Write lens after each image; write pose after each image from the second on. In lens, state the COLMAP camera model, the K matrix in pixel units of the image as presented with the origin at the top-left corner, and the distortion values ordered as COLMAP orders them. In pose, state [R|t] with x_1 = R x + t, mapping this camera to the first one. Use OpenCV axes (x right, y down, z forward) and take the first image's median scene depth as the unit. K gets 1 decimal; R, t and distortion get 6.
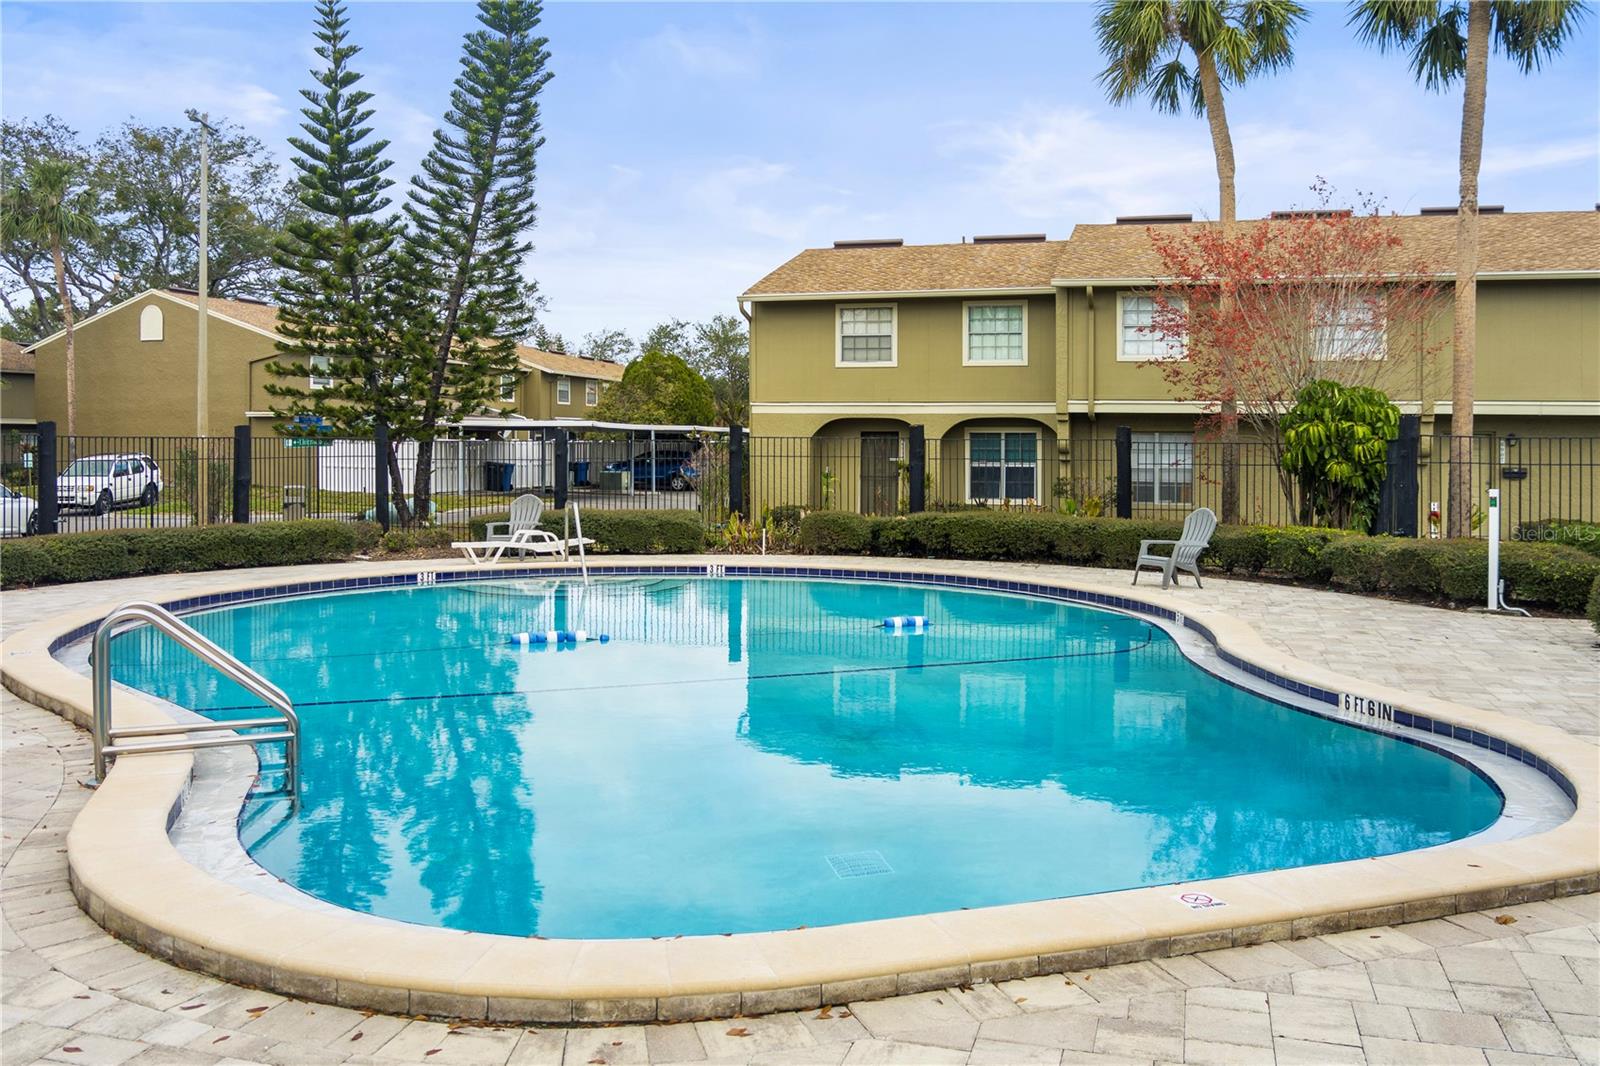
lens RADIAL K [[1393.2, 0, 768.0], [0, 1393.2, 425.3], [0, 0, 1]] dist [-0.071263, -0.008214]
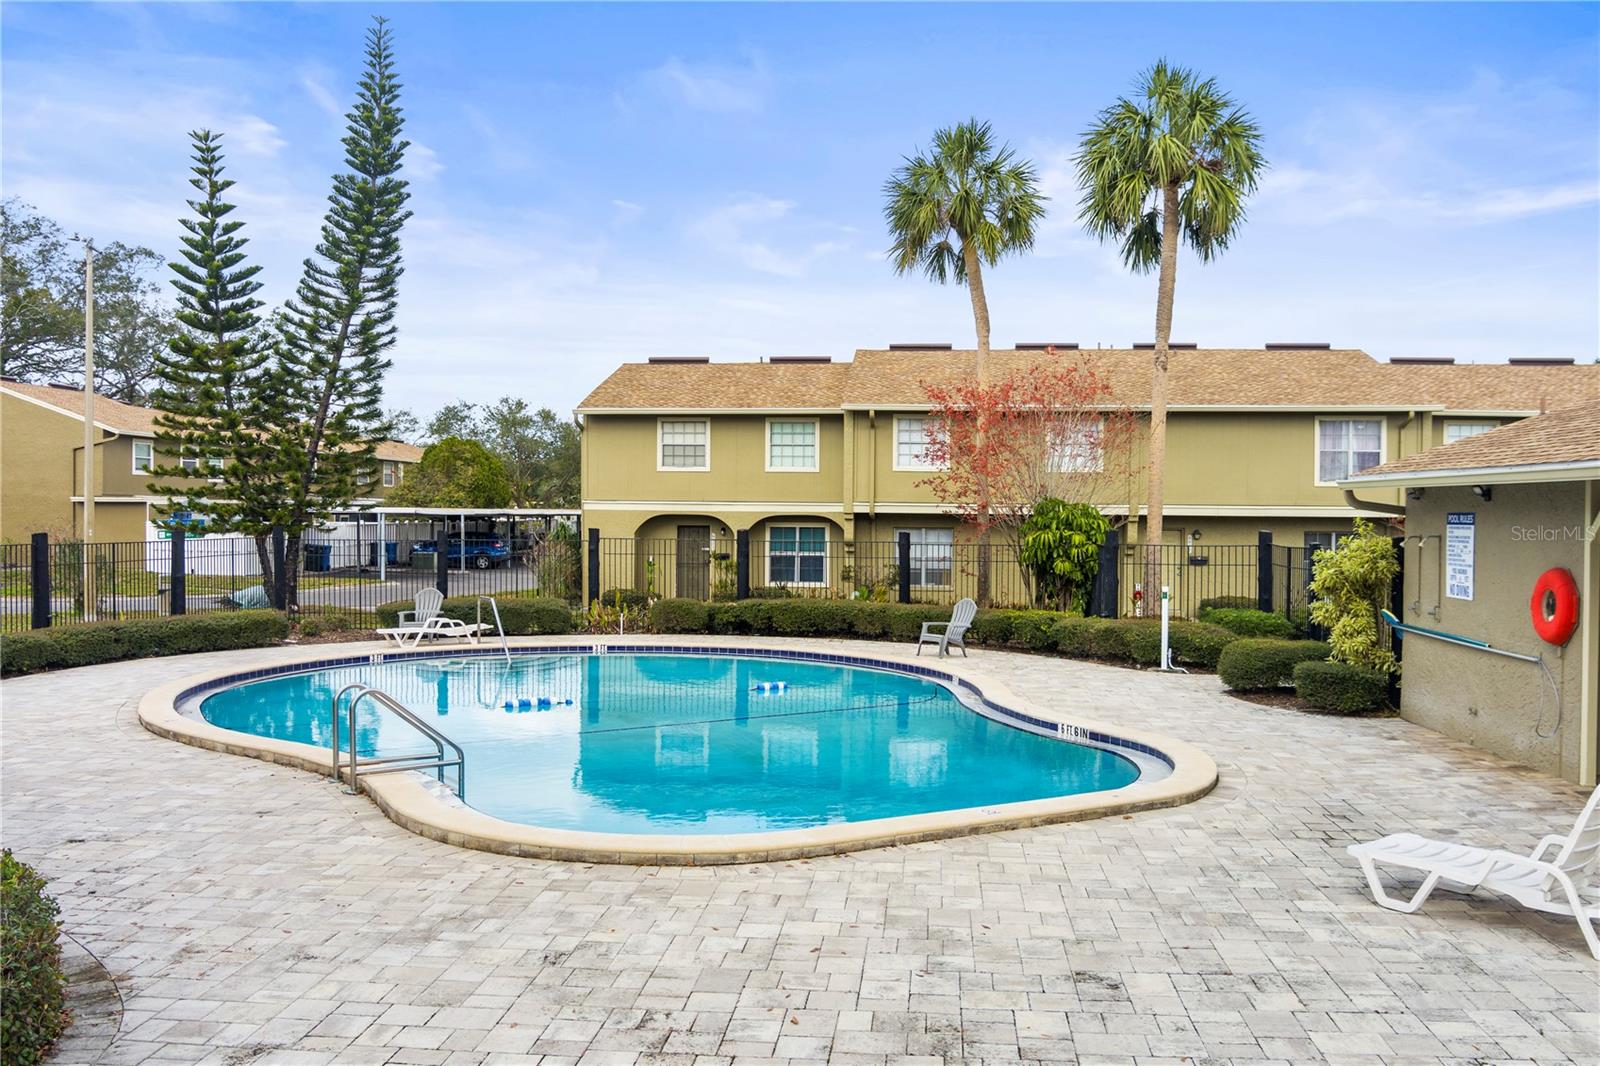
lens RADIAL K [[1322.8, 0, 800.0], [0, 1322.8, 533.0], [0, 0, 1]] dist [-0.112456, -0.004832]
pose [[0.981734, -0.001174, 0.190253, -0.051229], [-0.003499, 0.999700, 0.024226, -0.019184], [-0.190224, -0.024449, 0.981436, -0.132110]]
